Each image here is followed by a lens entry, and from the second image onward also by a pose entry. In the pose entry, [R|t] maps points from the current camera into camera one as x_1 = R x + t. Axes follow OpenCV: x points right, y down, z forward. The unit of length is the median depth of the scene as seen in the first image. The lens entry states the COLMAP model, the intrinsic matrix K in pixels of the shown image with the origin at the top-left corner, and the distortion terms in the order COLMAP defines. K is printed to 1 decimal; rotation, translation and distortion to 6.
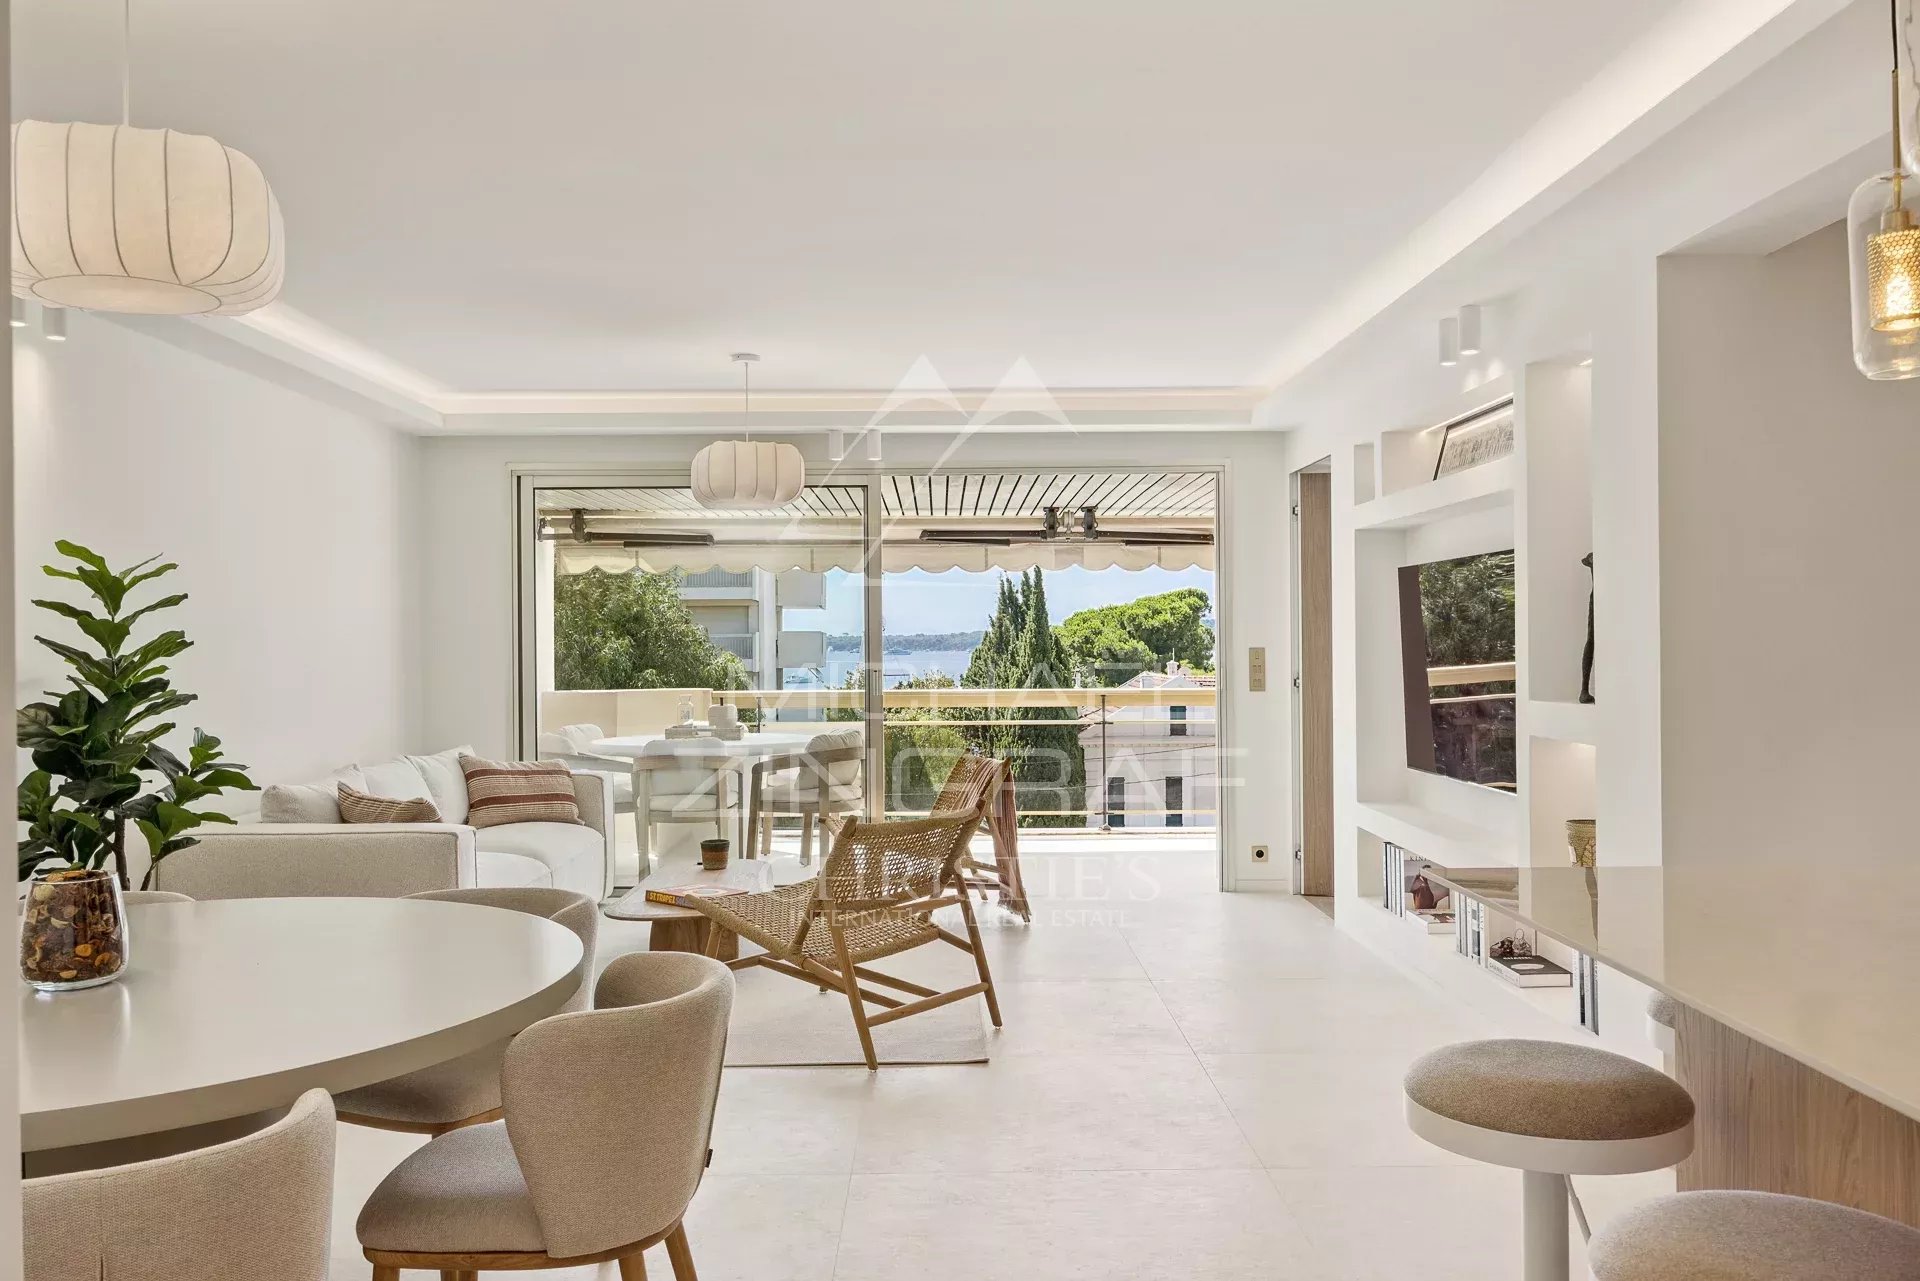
lens RADIAL K [[1480.8, 0, 960.0], [0, 1480.8, 640.5], [0, 0, 1]] dist [-0.003905, -0.000969]
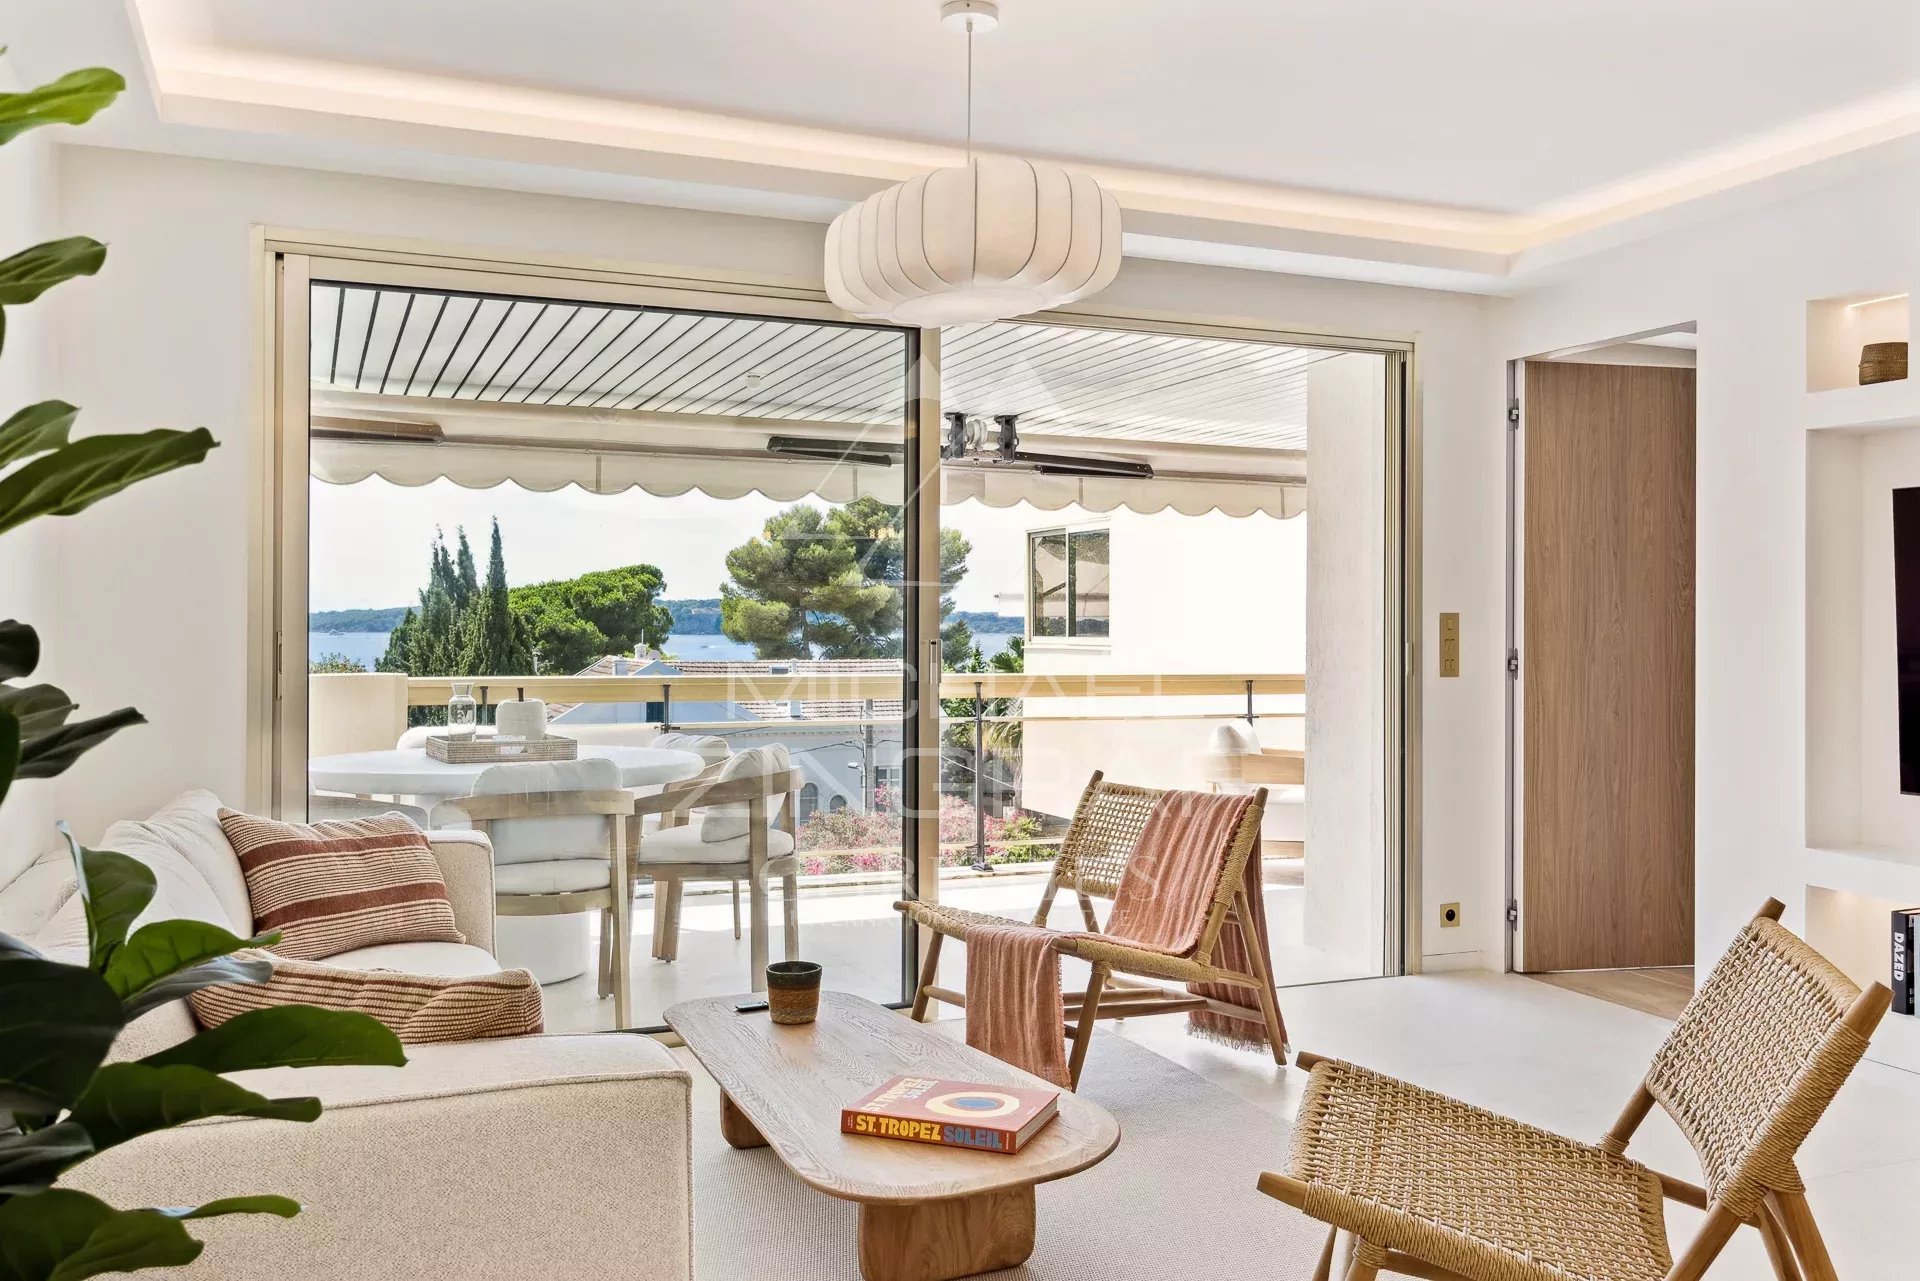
lens RADIAL K [[1573.7, 0, 960.4], [0, 1573.7, 603.2], [0, 0, 1]] dist [0.007782, -0.000050]
pose [[0.928583, 0.016893, 0.370741, -0.206325], [-0.012076, 0.999810, -0.015312, 0.010611], [-0.370929, 0.009742, 0.928610, 0.303214]]
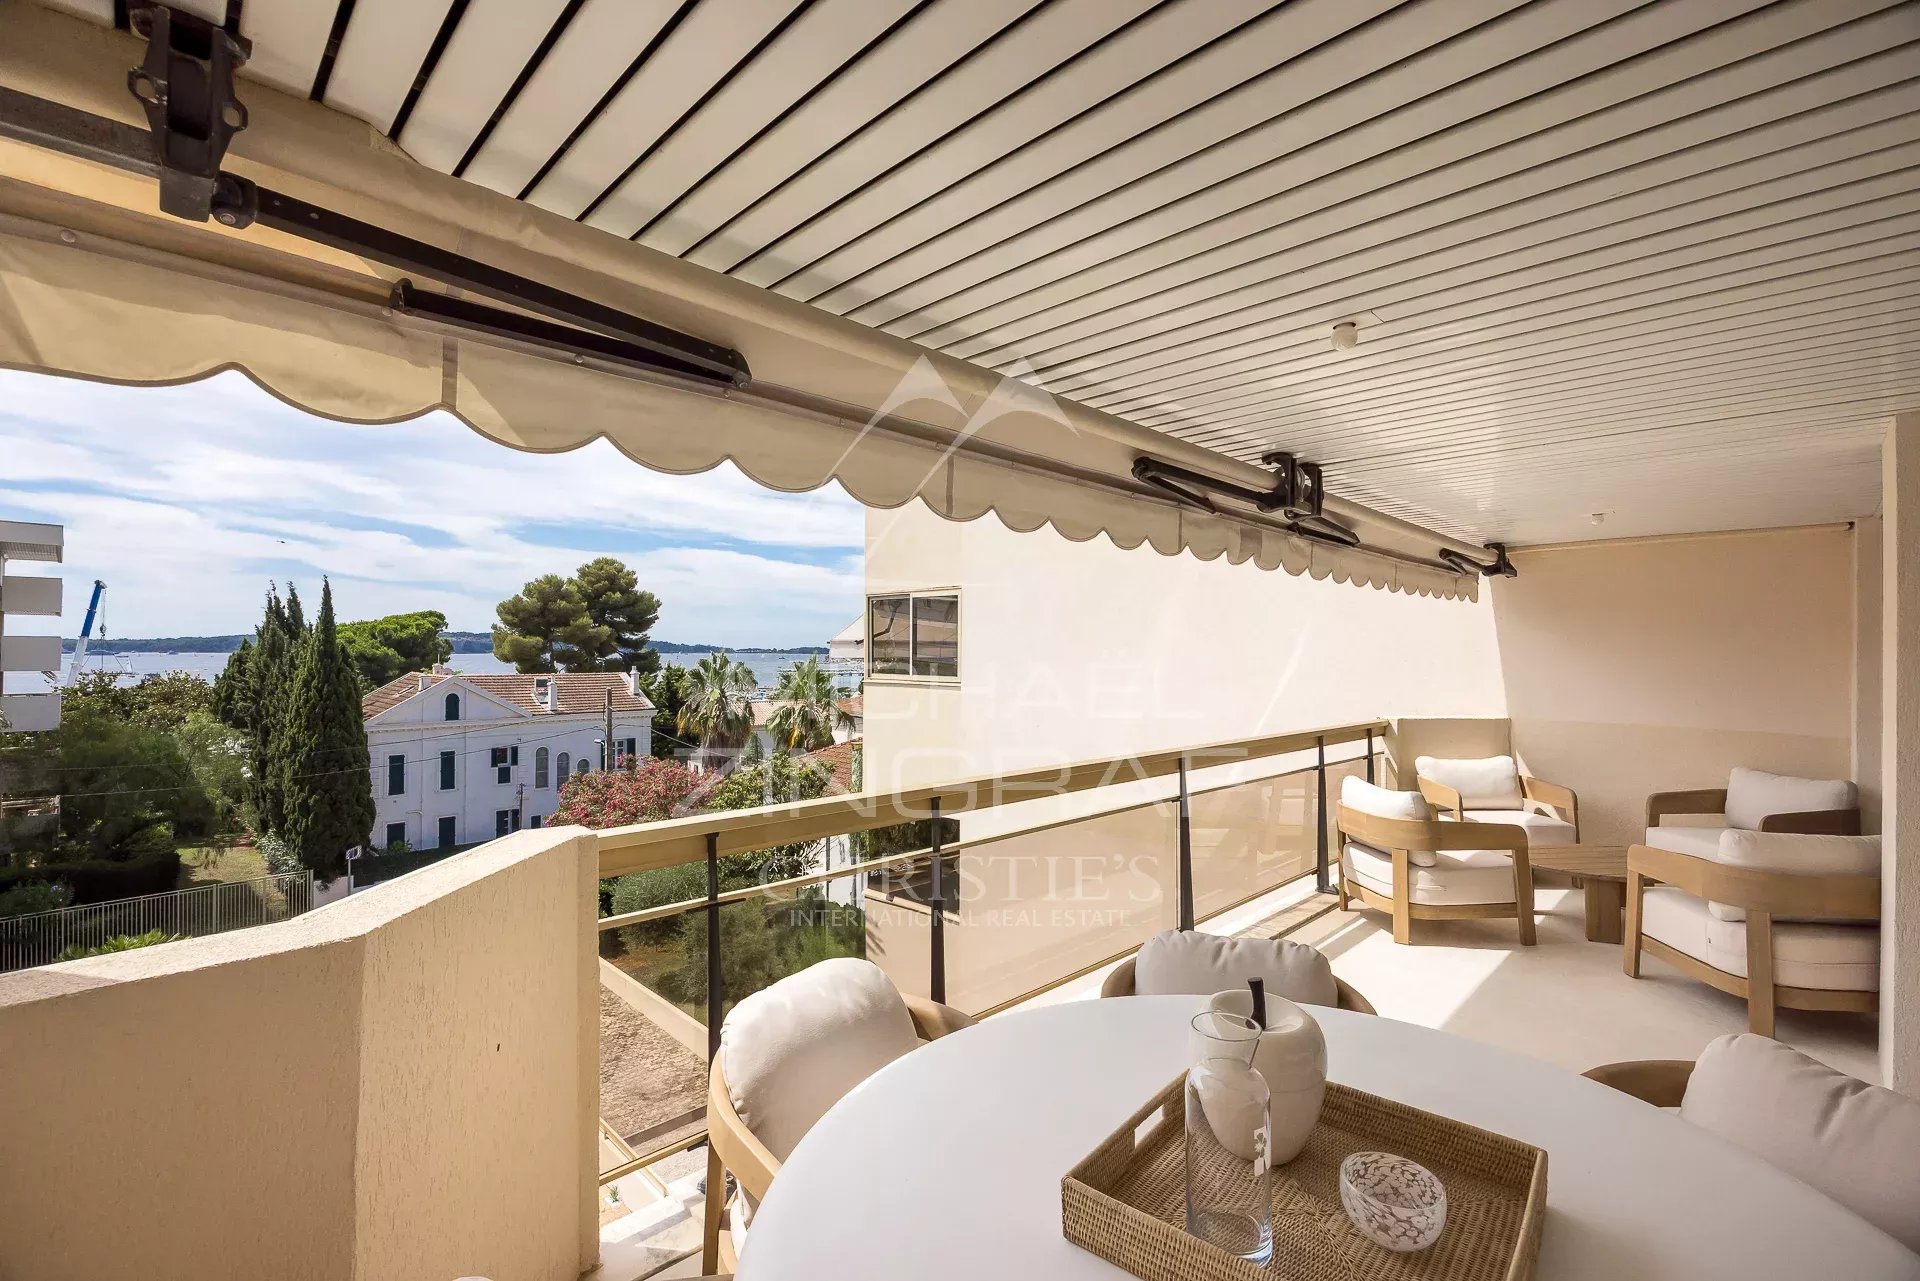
lens RADIAL K [[842.7, 0, 960.0], [0, 842.7, 640.5], [0, 0, 1]] dist [-0.000845, -0.008965]
pose [[0.726165, 0.019006, 0.687258, -0.248183], [-0.011907, 0.999816, -0.015069, -0.010875], [-0.687418, 0.002760, 0.726257, 0.830612]]
